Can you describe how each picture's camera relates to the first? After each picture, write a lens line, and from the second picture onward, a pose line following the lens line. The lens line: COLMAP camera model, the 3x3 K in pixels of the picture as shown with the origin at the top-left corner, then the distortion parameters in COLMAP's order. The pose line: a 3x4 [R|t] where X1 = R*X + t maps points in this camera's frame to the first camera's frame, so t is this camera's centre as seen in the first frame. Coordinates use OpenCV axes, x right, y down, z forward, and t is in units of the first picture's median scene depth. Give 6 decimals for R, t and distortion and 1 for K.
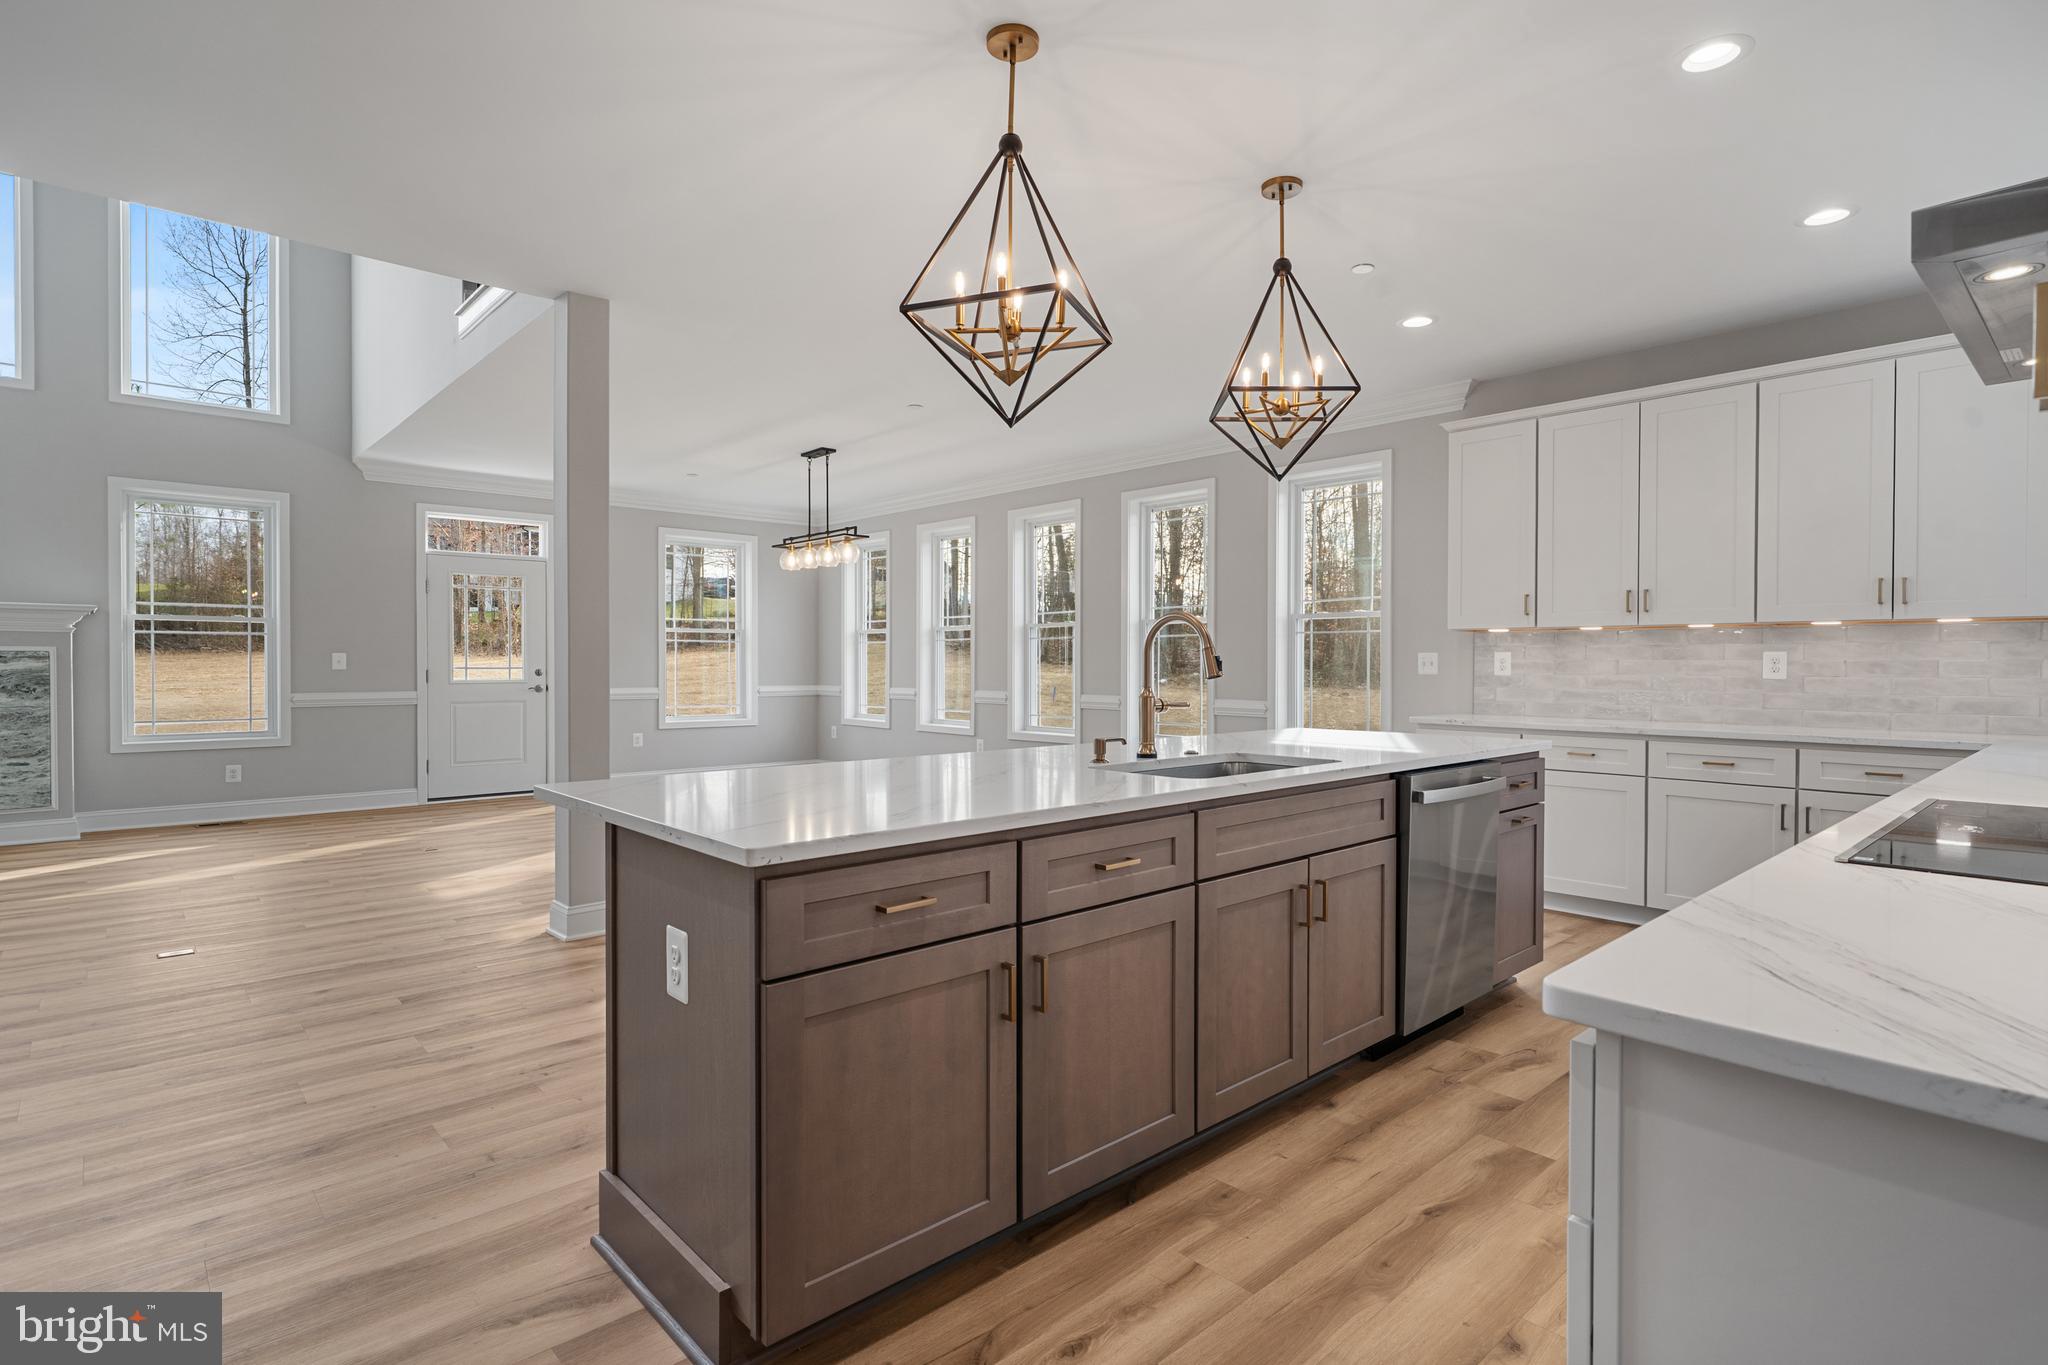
lens RADIAL K [[991.9, 0, 1042.6], [0, 991.9, 666.8], [0, 0, 1]] dist [0.015266, -0.005125]
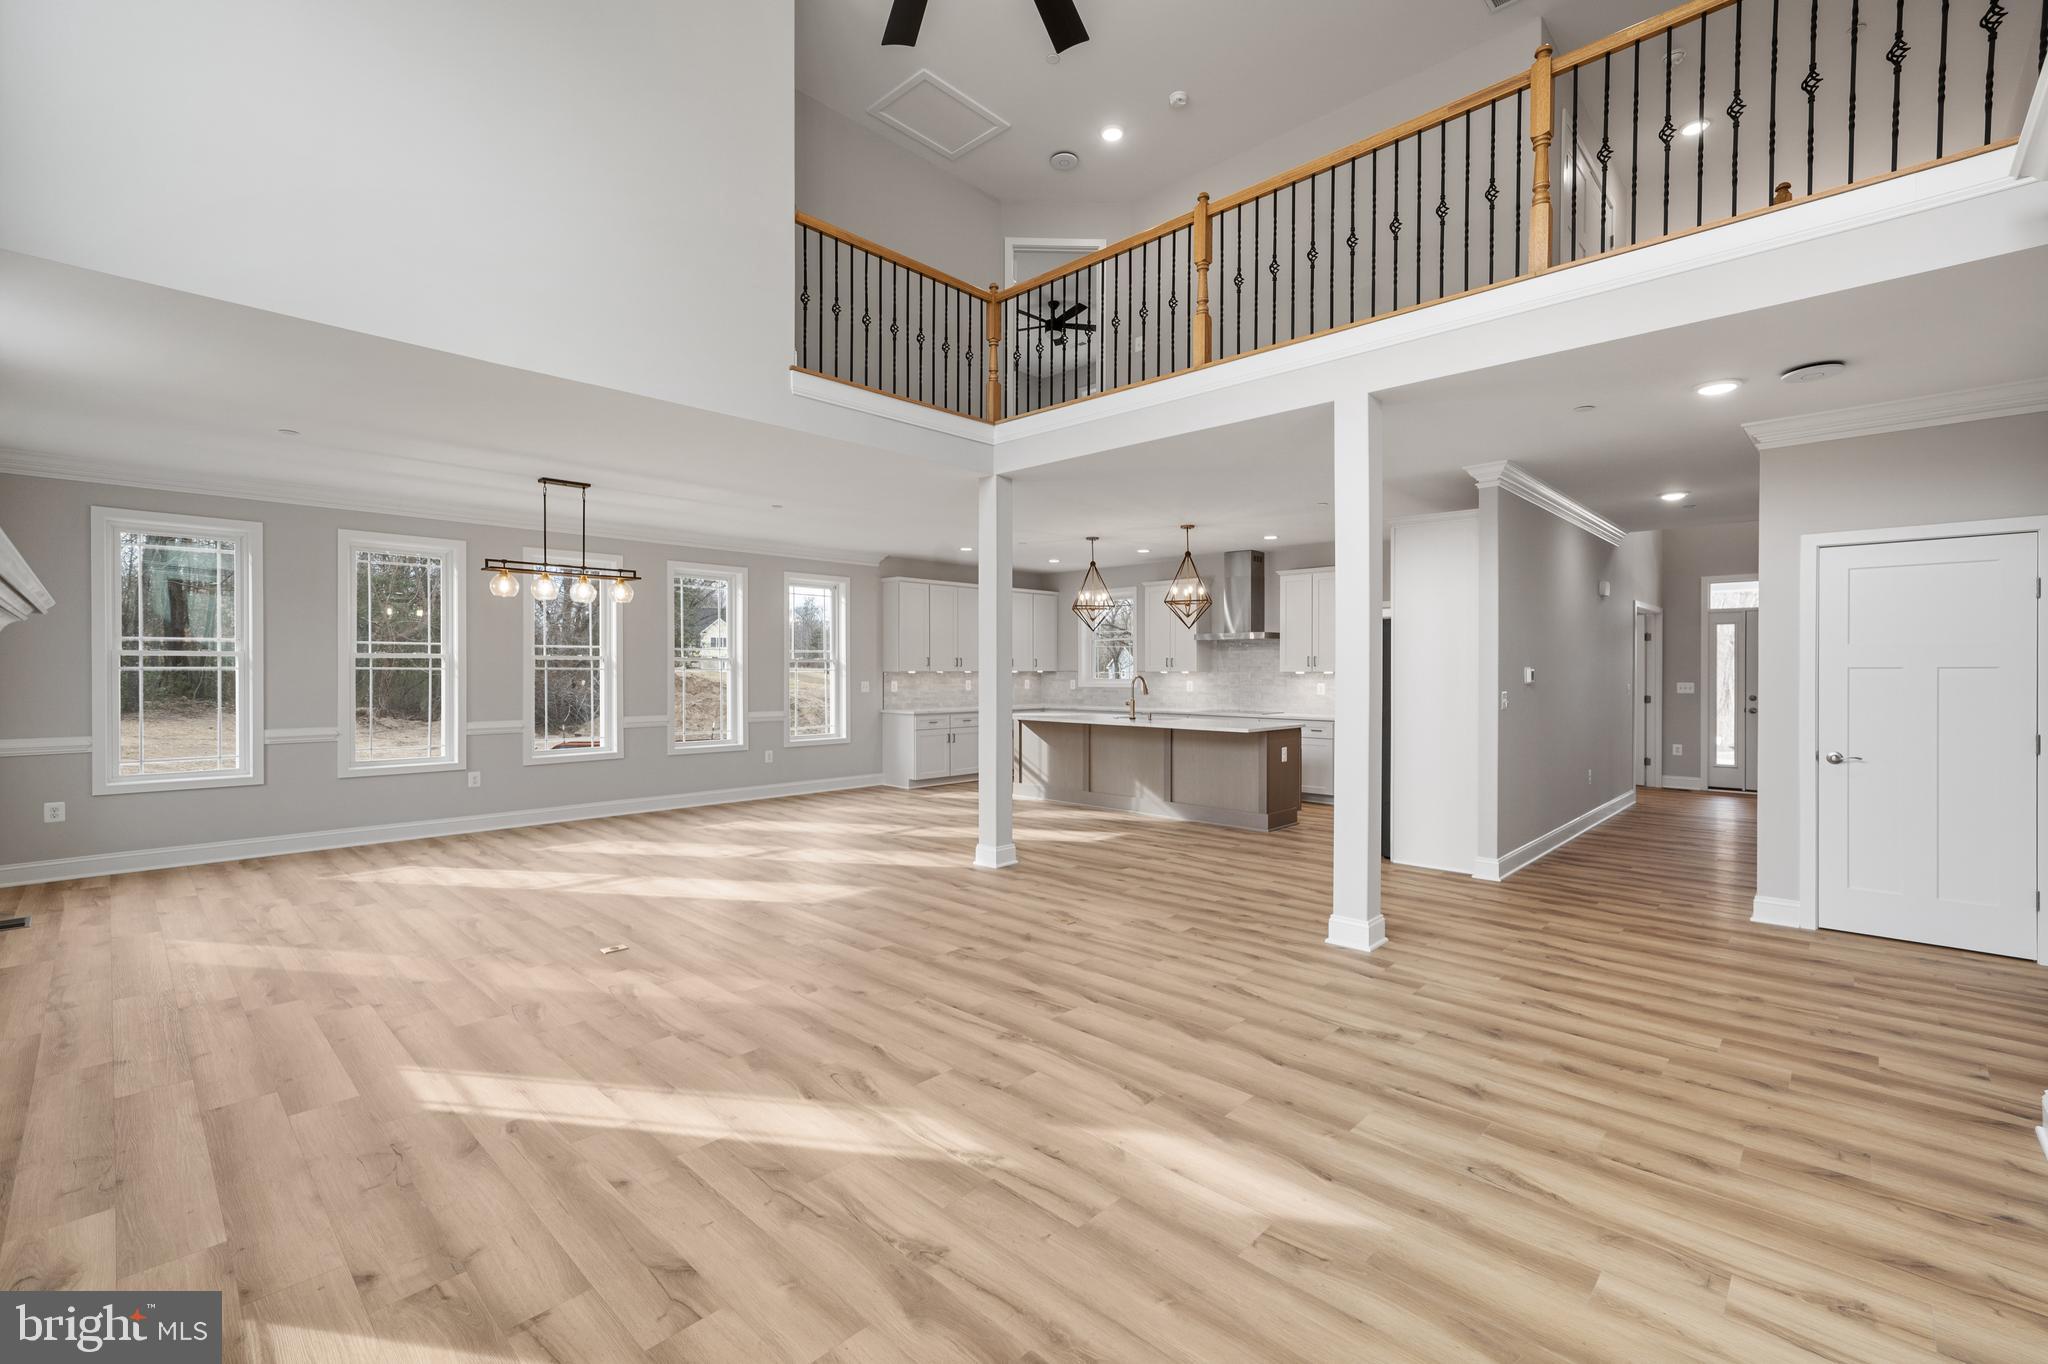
lens RADIAL K [[869.9, 0, 1014.6], [0, 869.9, 679.8], [0, 0, 1]] dist [0.004878, 0.002428]
pose [[-0.057182, -0.015213, 0.998248, -1.874695], [0.002826, 0.999877, 0.015400, -0.058937], [-0.998360, 0.003702, -0.057132, 1.057886]]
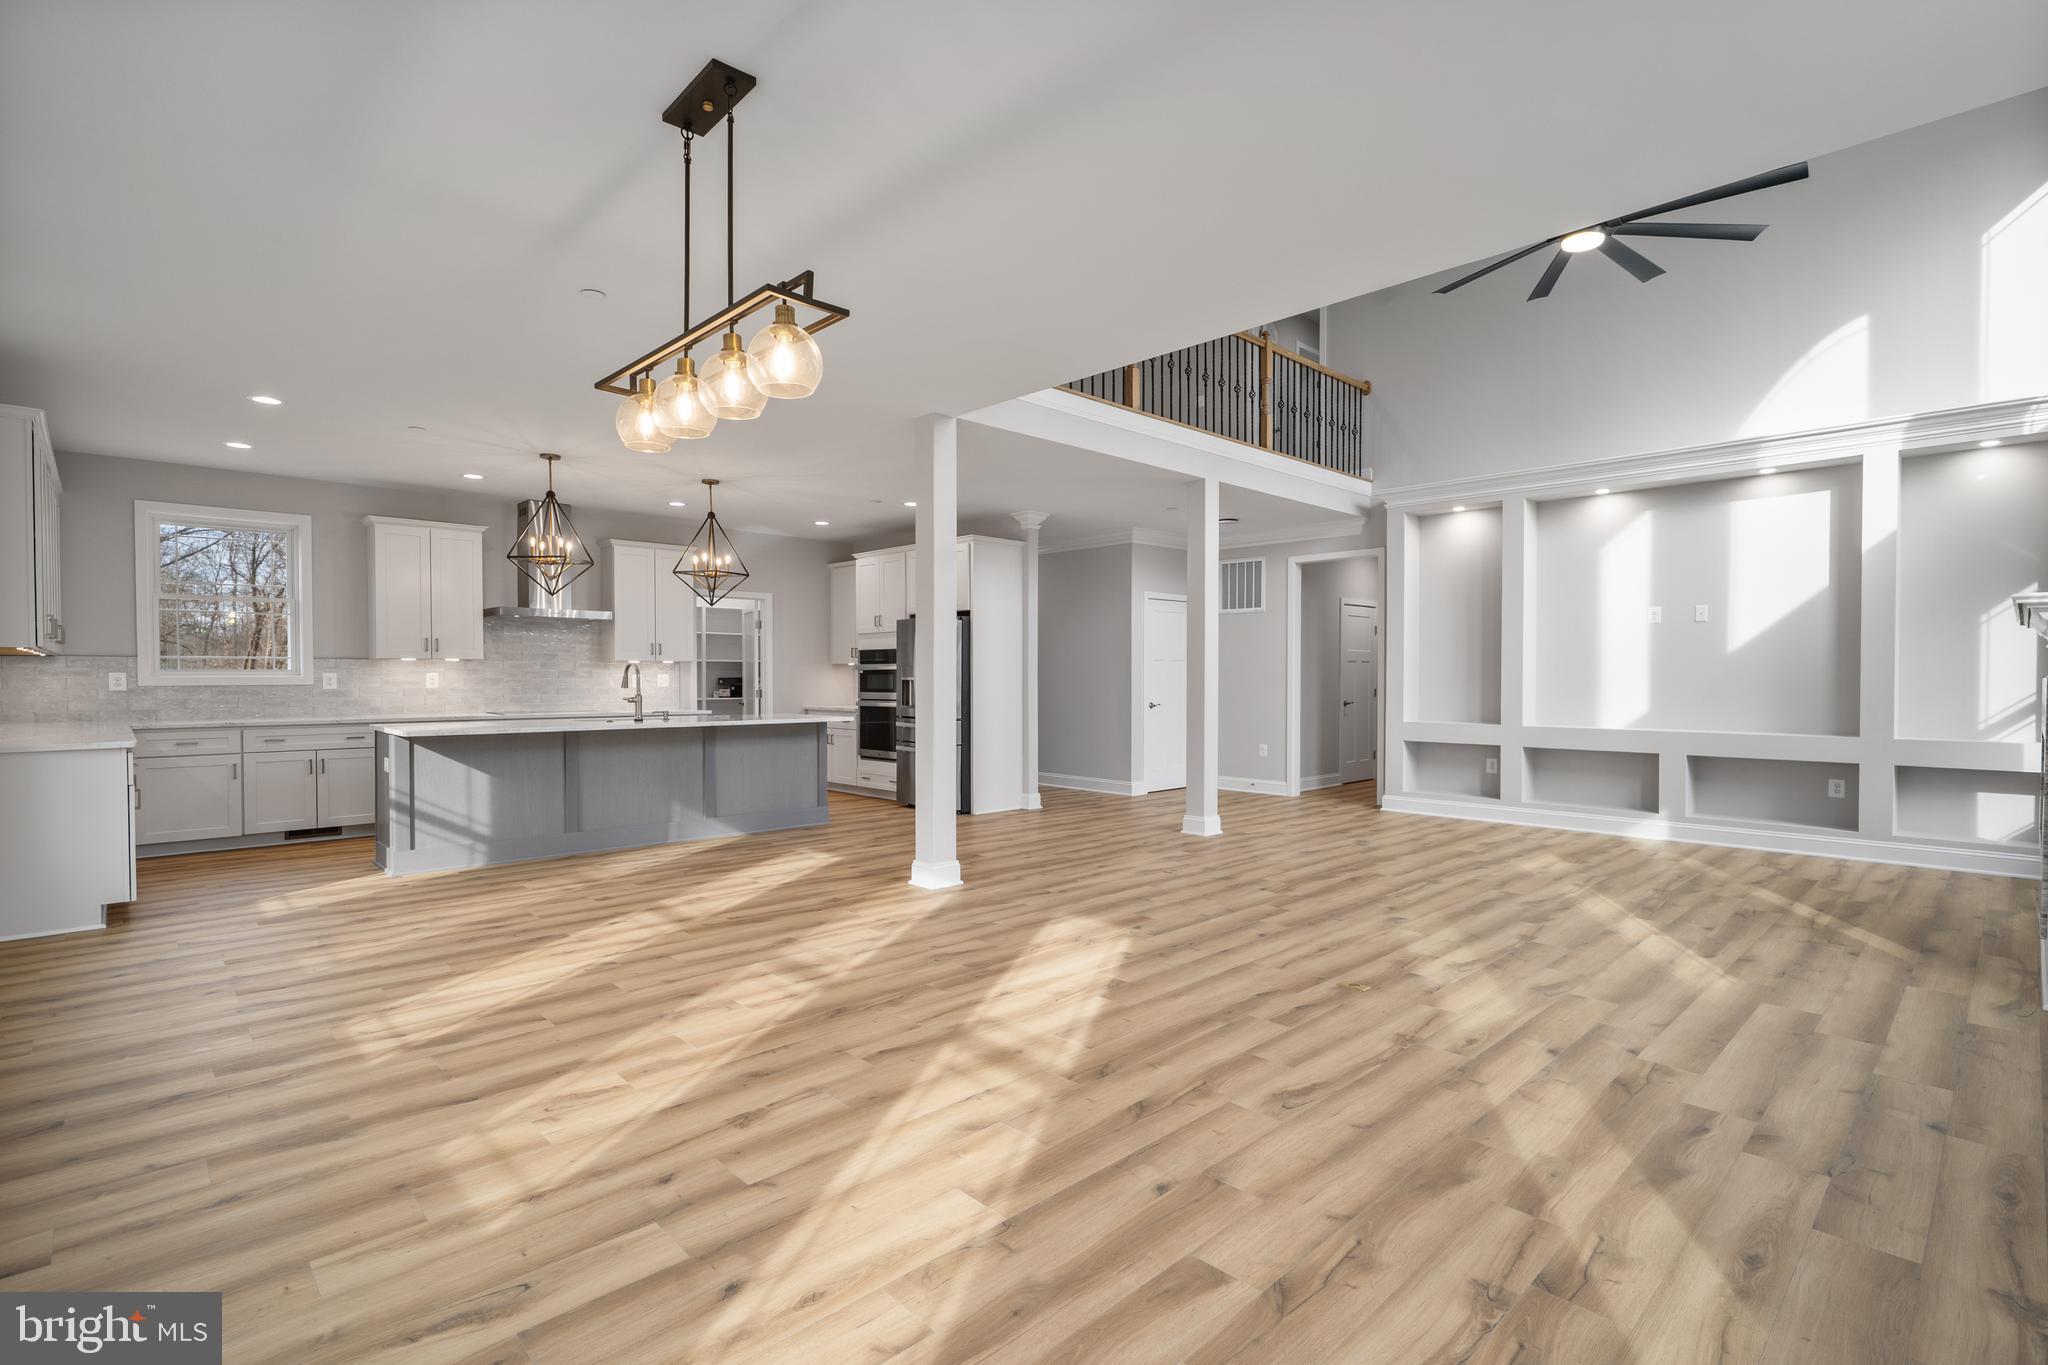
lens RADIAL K [[969.7, 0, 1039.9], [0, 969.7, 695.9], [0, 0, 1]] dist [0.007966, 0.001430]
pose [[-0.999501, -0.004530, -0.031265, -0.547081], [-0.005305, 0.999680, 0.024745, -0.024600], [0.031143, 0.024898, -0.999205, 2.328758]]
